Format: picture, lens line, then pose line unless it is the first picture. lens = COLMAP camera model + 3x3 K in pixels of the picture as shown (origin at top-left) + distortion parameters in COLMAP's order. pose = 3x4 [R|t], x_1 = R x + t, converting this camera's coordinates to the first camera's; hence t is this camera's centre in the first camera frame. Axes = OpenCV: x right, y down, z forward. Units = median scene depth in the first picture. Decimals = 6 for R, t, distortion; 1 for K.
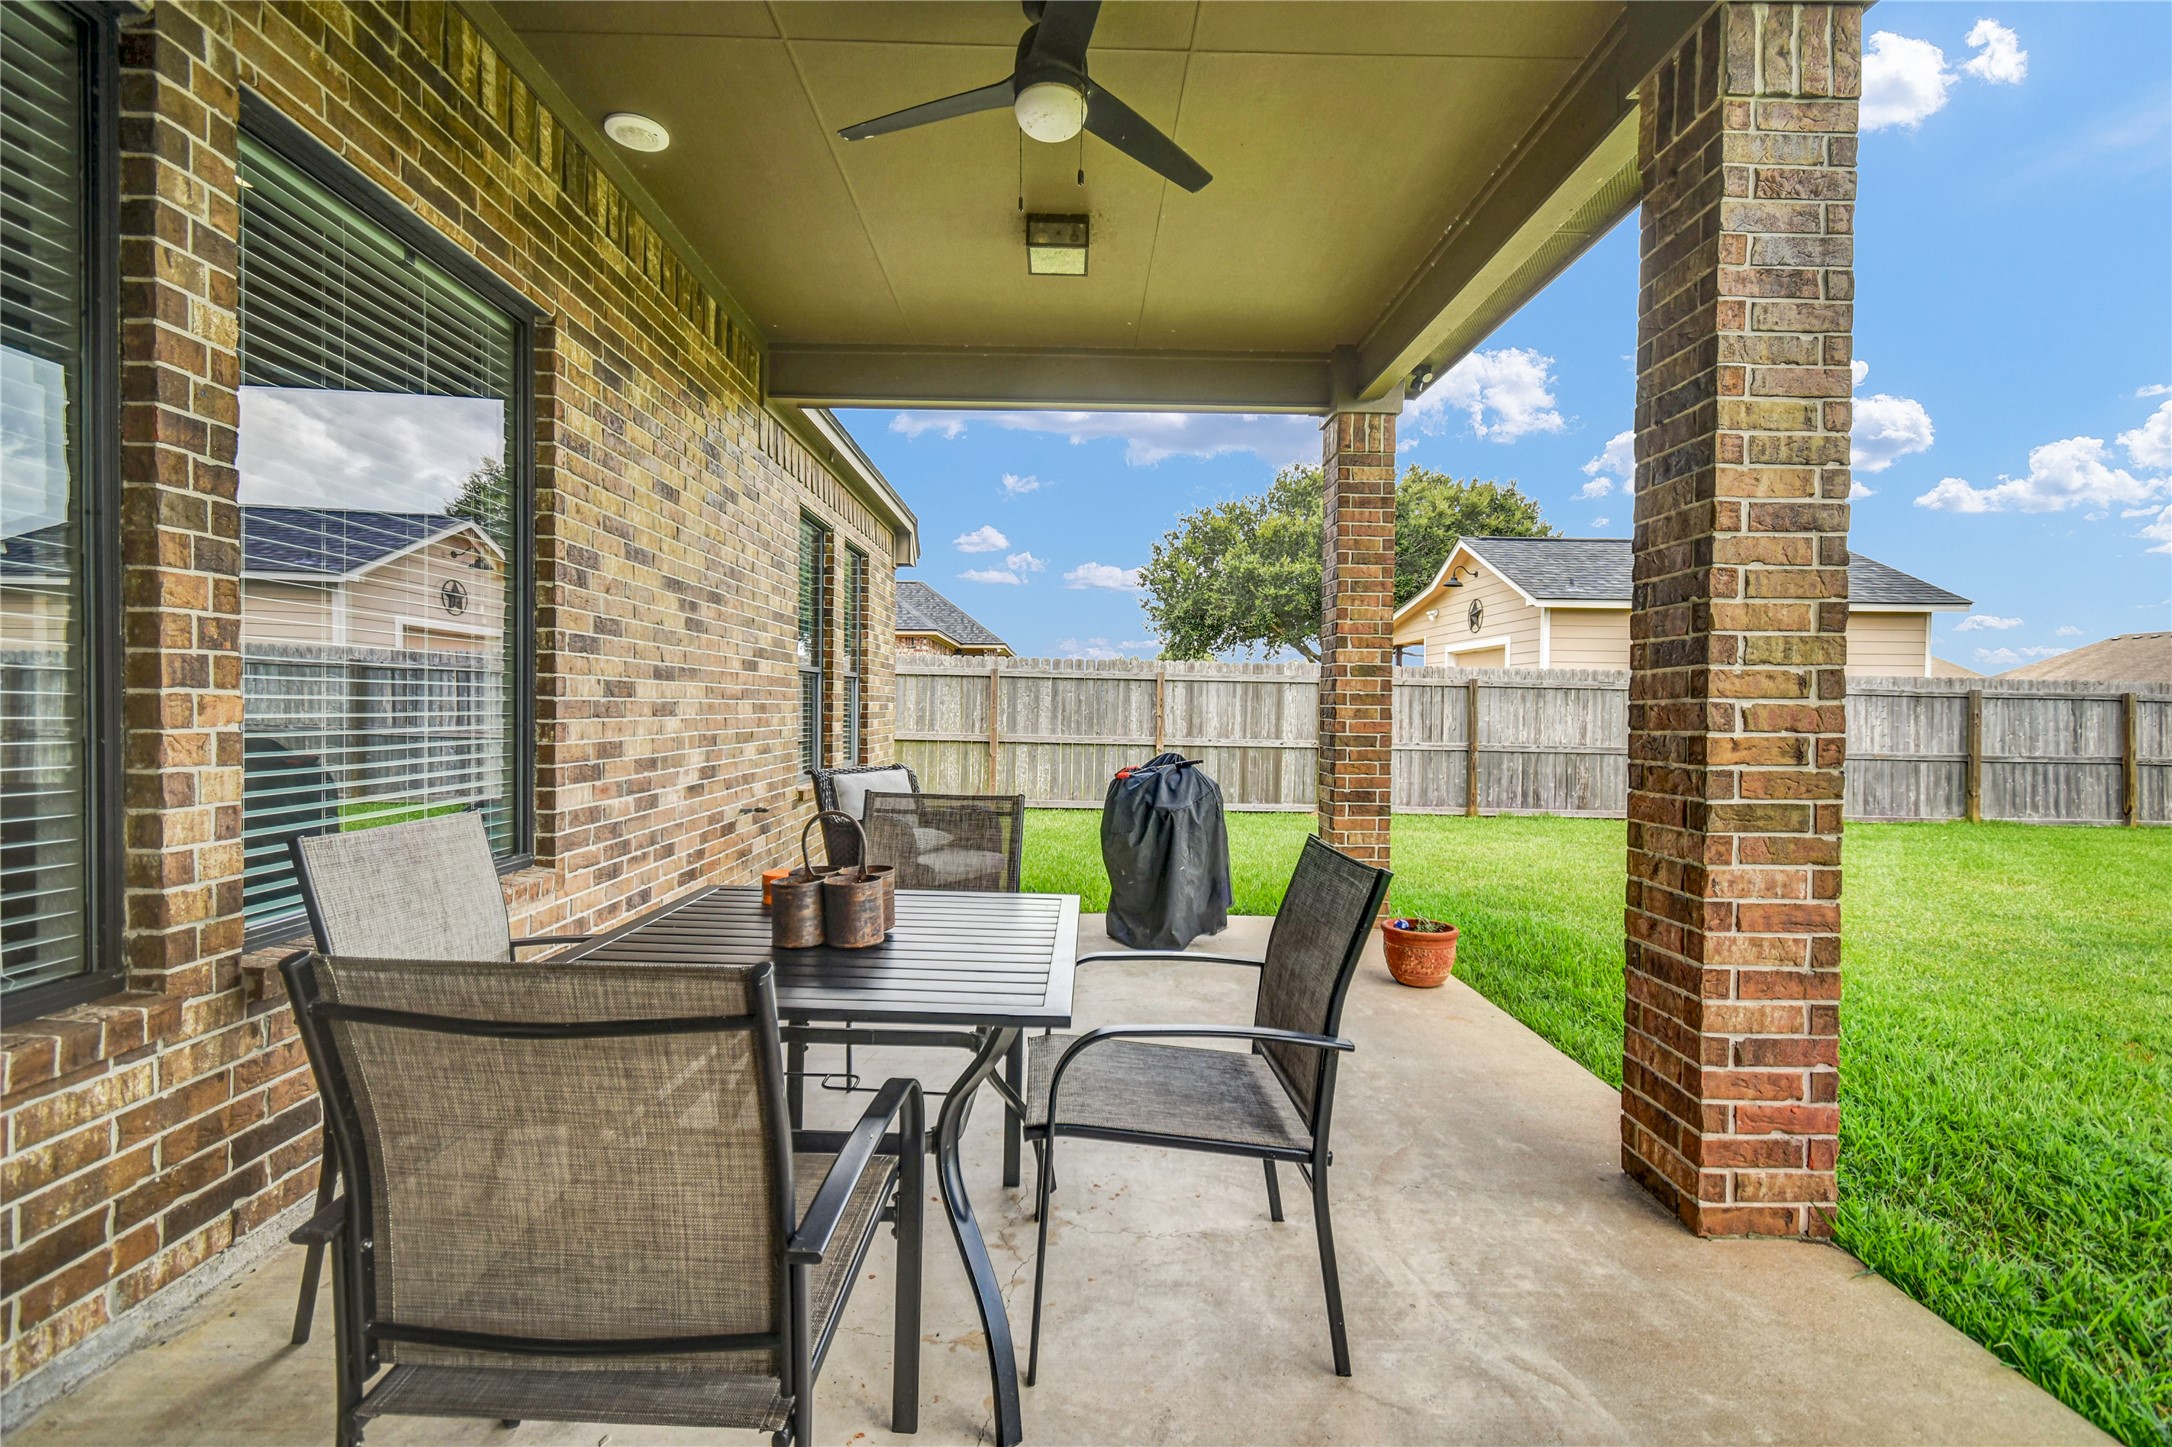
lens RADIAL K [[935.9, 0, 1090.0], [0, 935.9, 716.5], [0, 0, 1]] dist [0.003937, -0.000937]
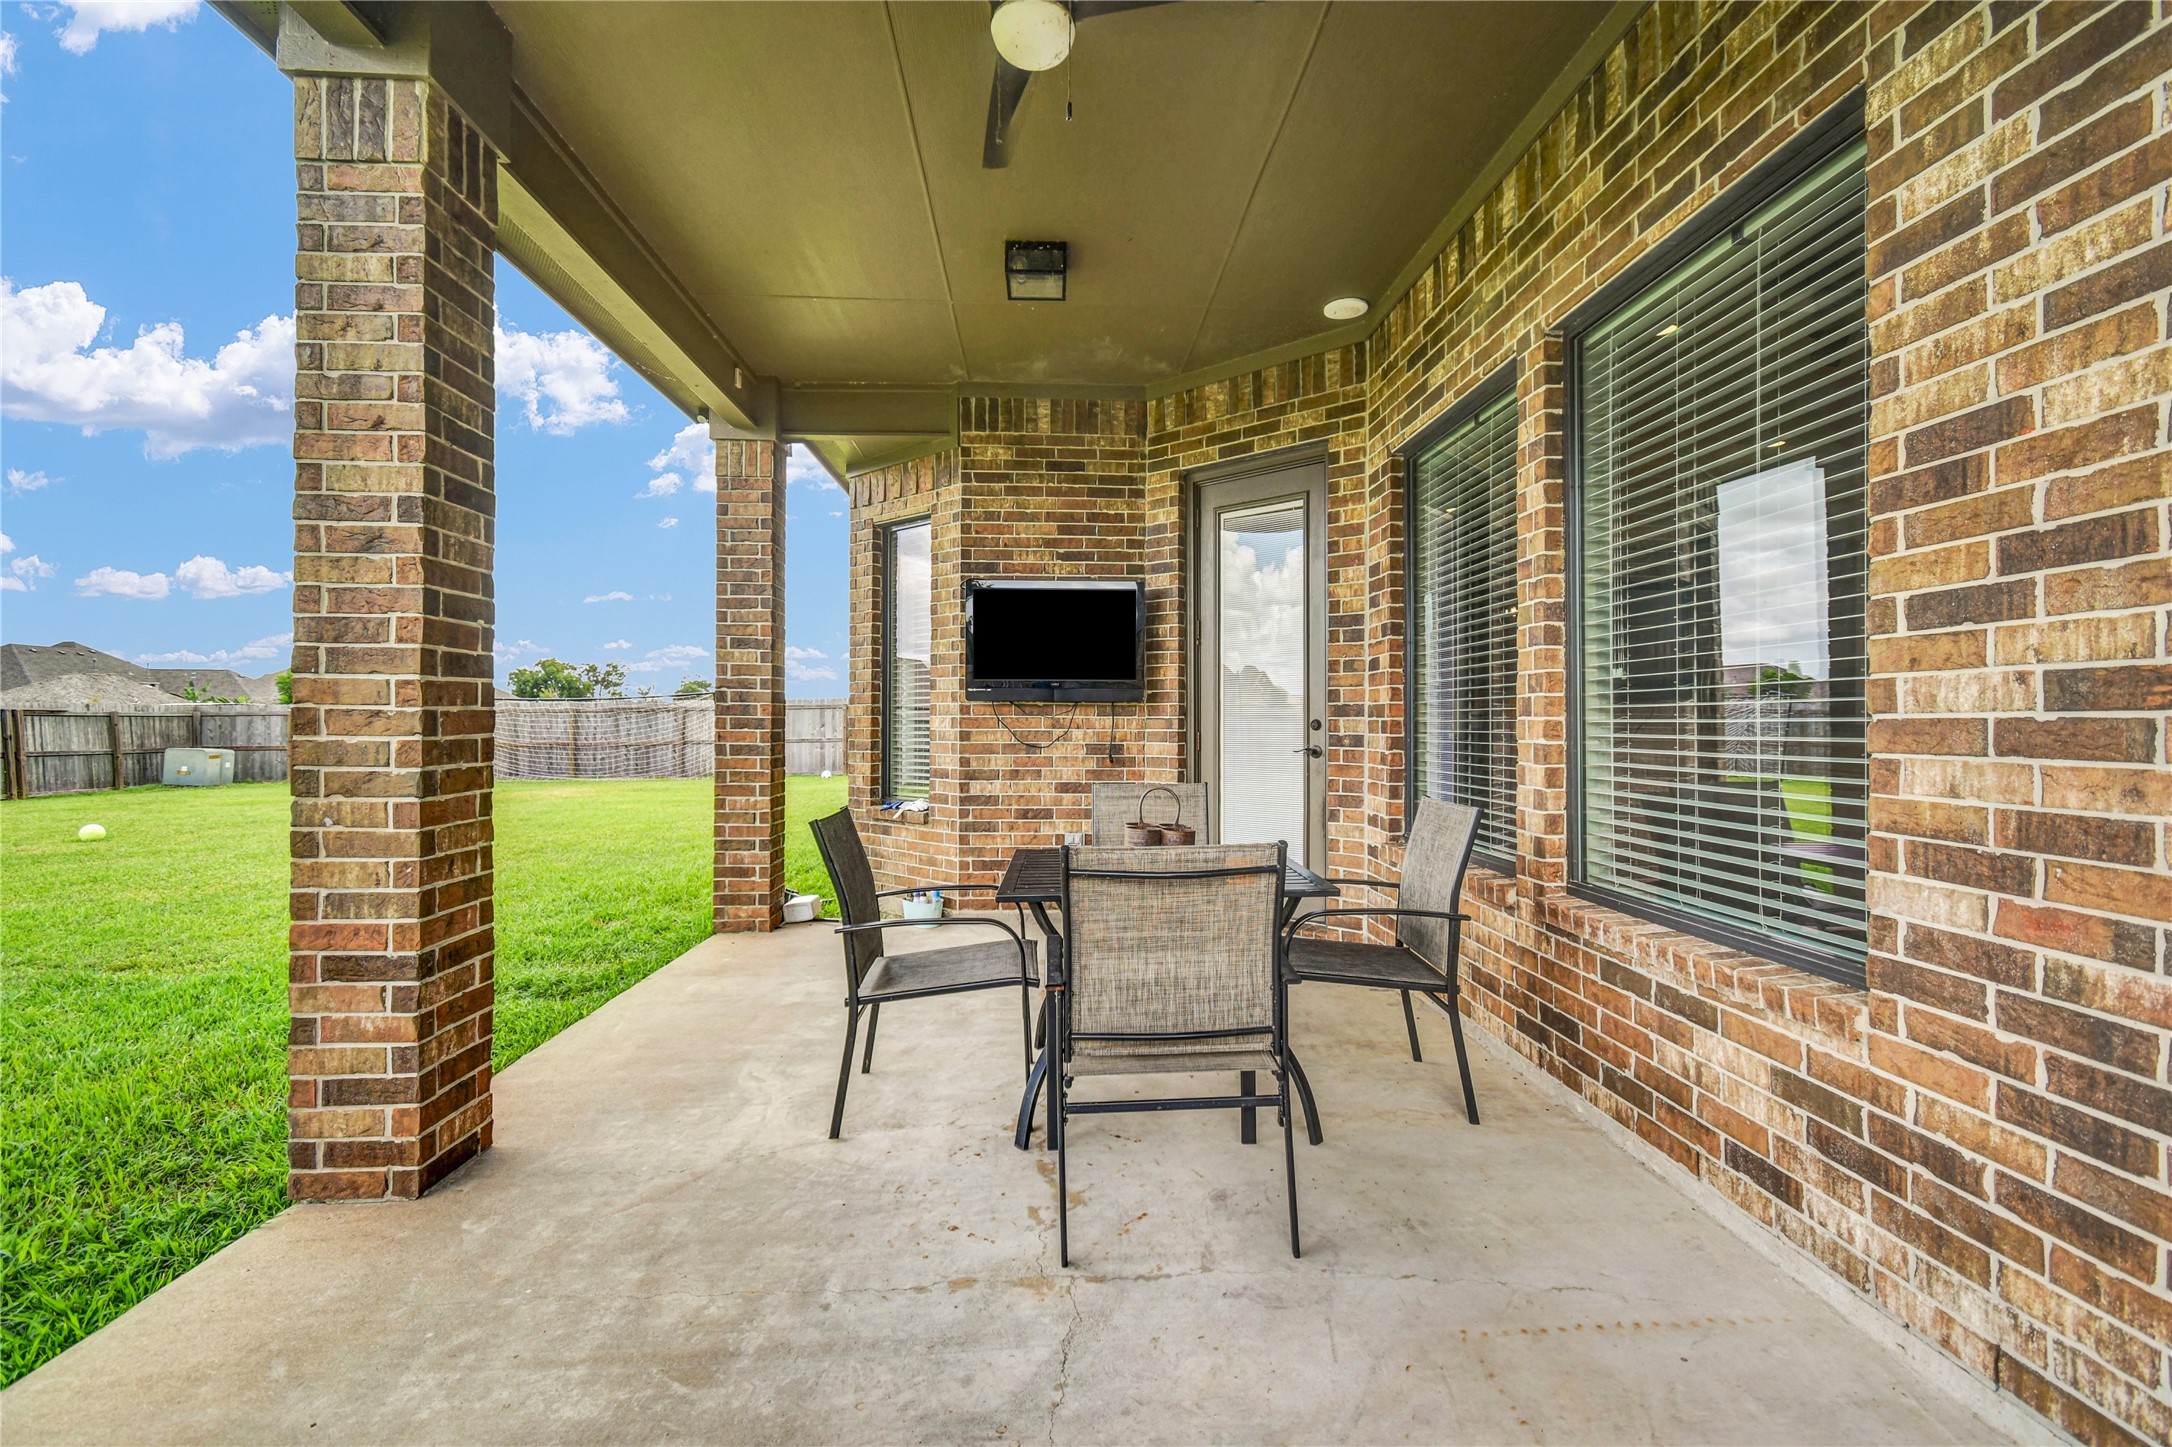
lens RADIAL K [[935.9, 0, 1090.0], [0, 935.9, 716.5], [0, 0, 1]] dist [0.003937, -0.000937]
pose [[-0.999692, -0.013639, -0.020747, -0.089293], [-0.013697, 0.999903, 0.002663, -0.017865], [0.020708, 0.002946, -0.999781, 1.971921]]
